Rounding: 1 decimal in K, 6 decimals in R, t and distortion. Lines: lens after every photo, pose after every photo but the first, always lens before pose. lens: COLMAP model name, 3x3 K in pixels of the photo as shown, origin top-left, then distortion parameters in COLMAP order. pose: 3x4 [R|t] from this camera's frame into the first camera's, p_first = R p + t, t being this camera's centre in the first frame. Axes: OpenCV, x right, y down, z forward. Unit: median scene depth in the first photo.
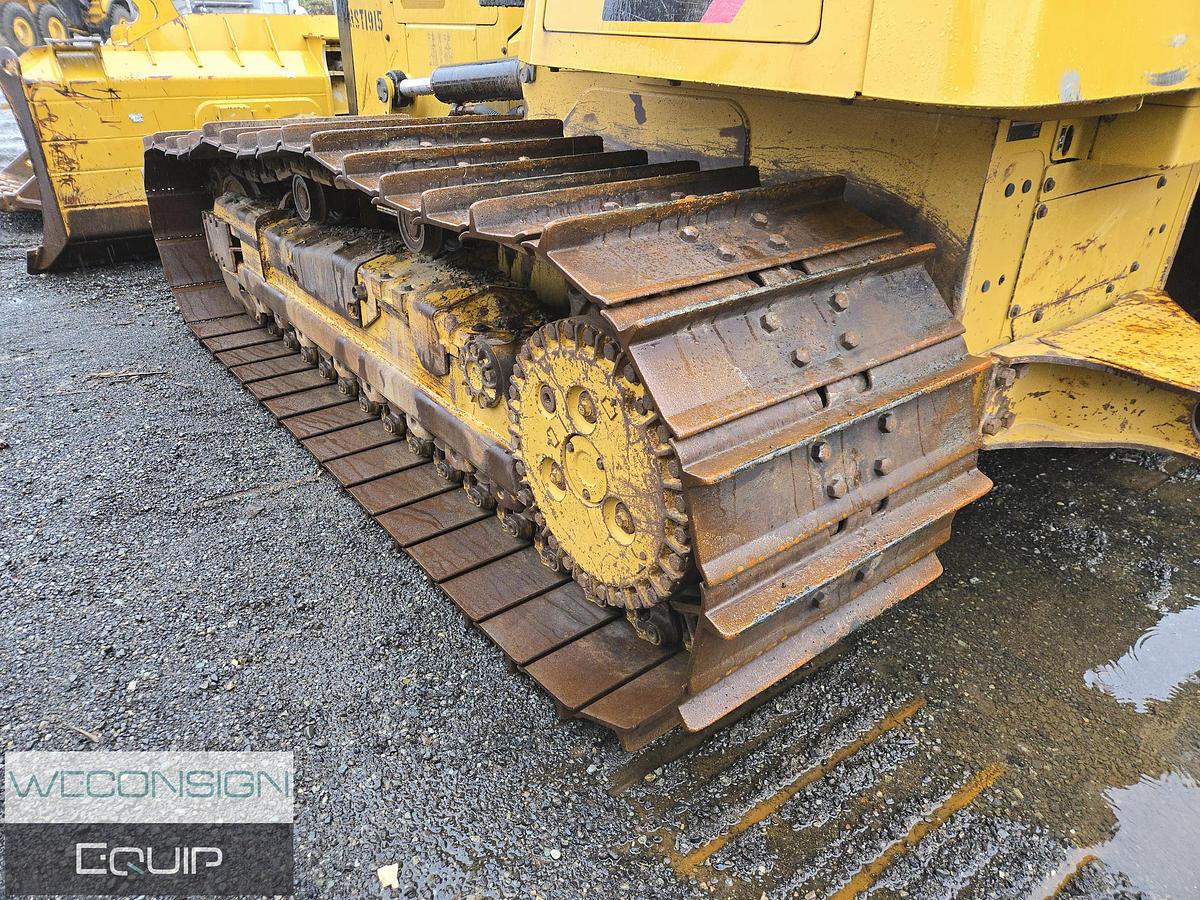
lens RADIAL K [[803.8, 0, 595.1], [0, 803.8, 440.6], [0, 0, 1]] dist [0.083583, -0.082591]
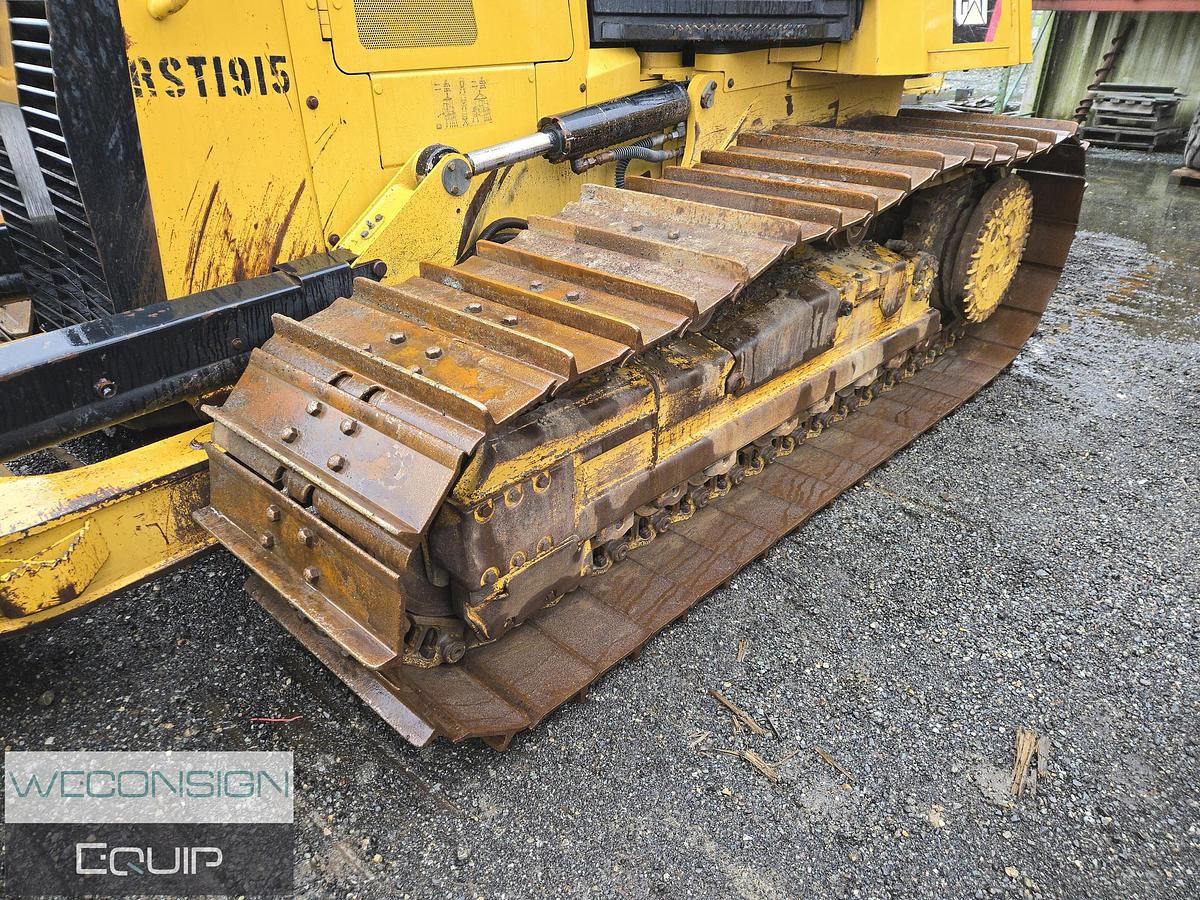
lens RADIAL K [[802.2, 0, 600.0], [0, 802.2, 450.0], [0, 0, 1]] dist [0.072788, -0.066035]
pose [[-0.152146, -0.485311, 0.861002, -1.315654], [0.448474, 0.742399, 0.497709, -0.756681], [-0.880751, 0.461862, 0.104696, 1.315114]]
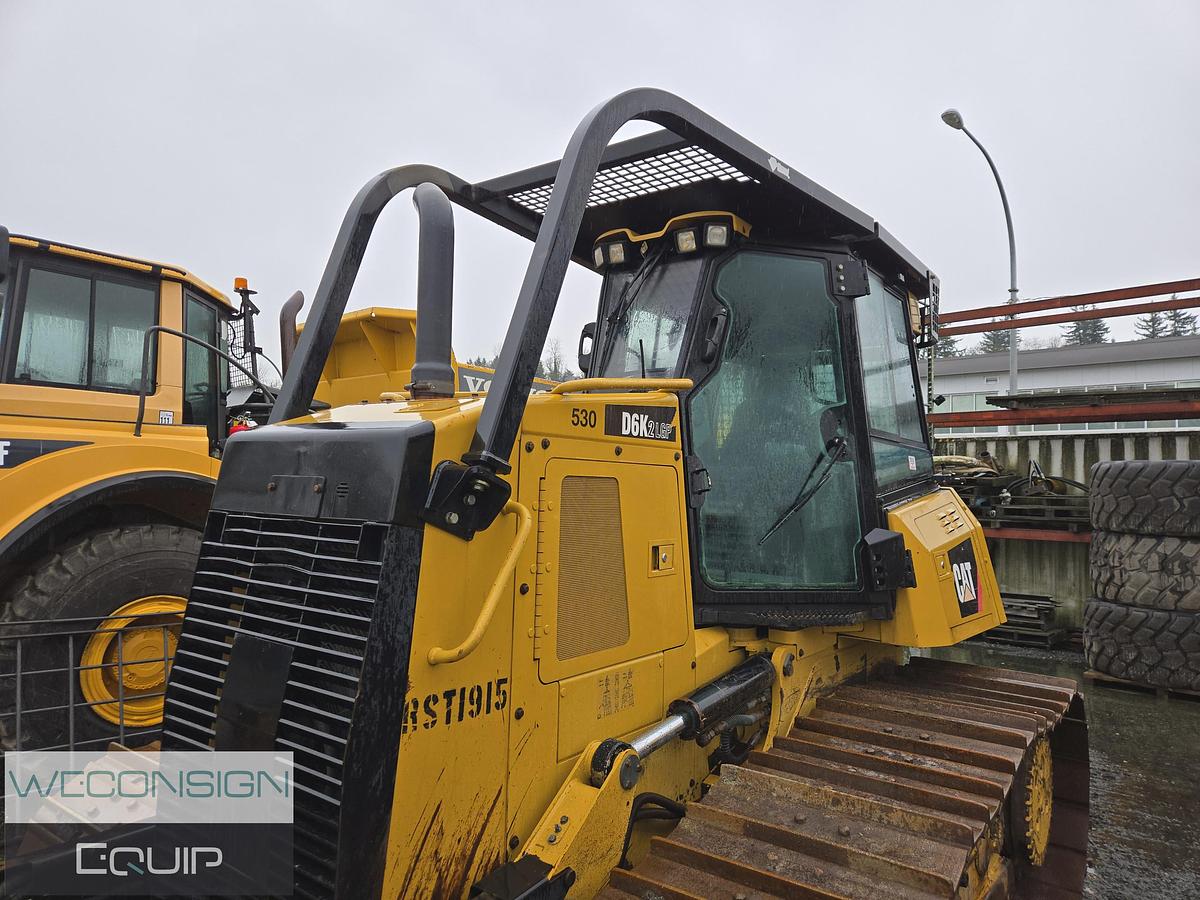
lens RADIAL K [[799.7, 0, 607.8], [0, 799.7, 437.9], [0, 0, 1]] dist [0.082561, -0.077913]
pose [[-0.274269, 0.044834, 0.960607, -1.304847], [0.413167, 0.907511, 0.075610, -1.050234], [-0.868372, 0.417629, -0.267426, 1.524469]]
